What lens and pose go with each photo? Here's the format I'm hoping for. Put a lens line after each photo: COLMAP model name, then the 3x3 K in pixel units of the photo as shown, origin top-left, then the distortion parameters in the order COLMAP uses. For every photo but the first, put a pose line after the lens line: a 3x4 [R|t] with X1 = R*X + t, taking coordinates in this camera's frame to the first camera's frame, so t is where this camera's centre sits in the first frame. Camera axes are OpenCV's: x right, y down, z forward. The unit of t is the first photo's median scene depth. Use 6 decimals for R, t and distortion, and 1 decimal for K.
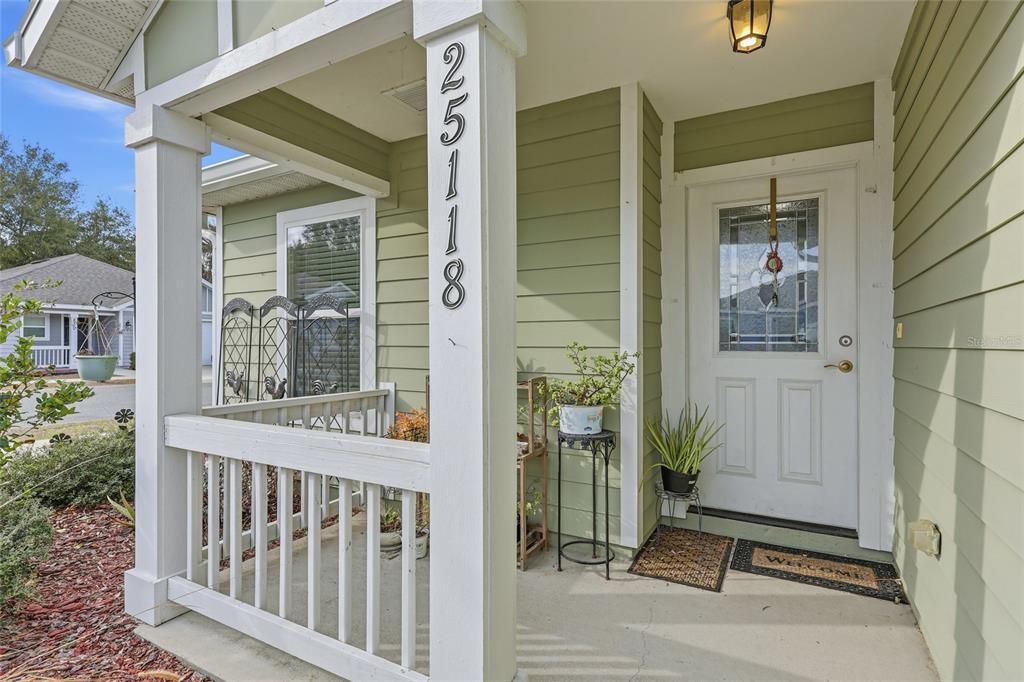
lens RADIAL K [[520.8, 0, 510.4], [0, 520.8, 344.6], [0, 0, 1]] dist [0.001571, 0.000035]
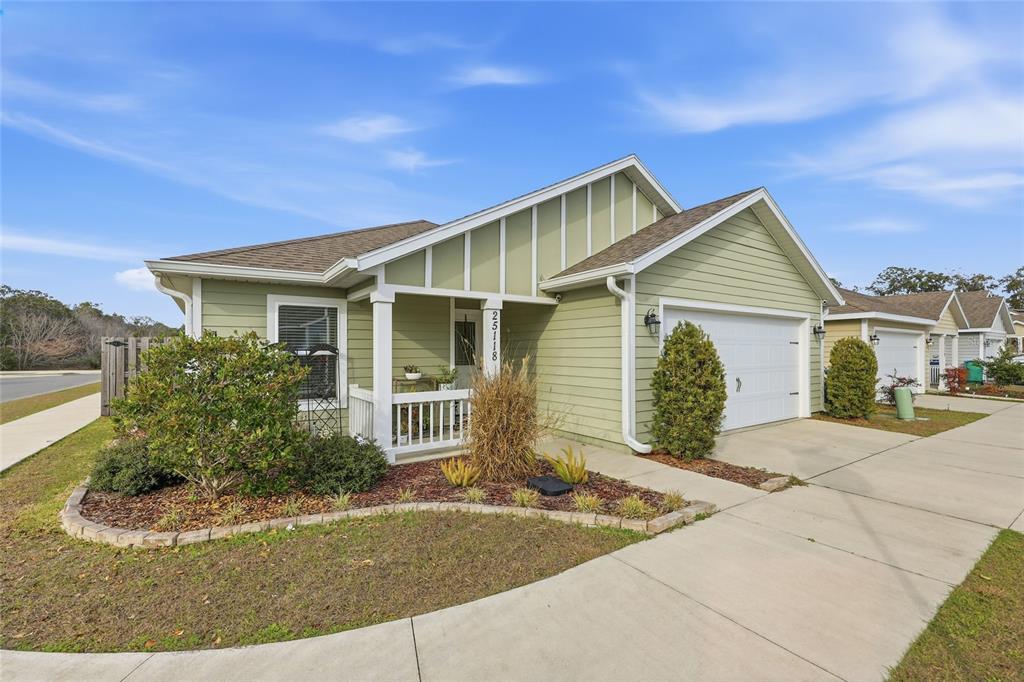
lens RADIAL K [[419.3, 0, 510.0], [0, 419.3, 345.7], [0, 0, 1]] dist [-0.000384, -0.000019]
pose [[0.449300, 0.006246, 0.893359, -3.884888], [0.002944, 0.999960, -0.008472, -0.183386], [-0.893376, 0.006436, 0.449264, -1.079687]]
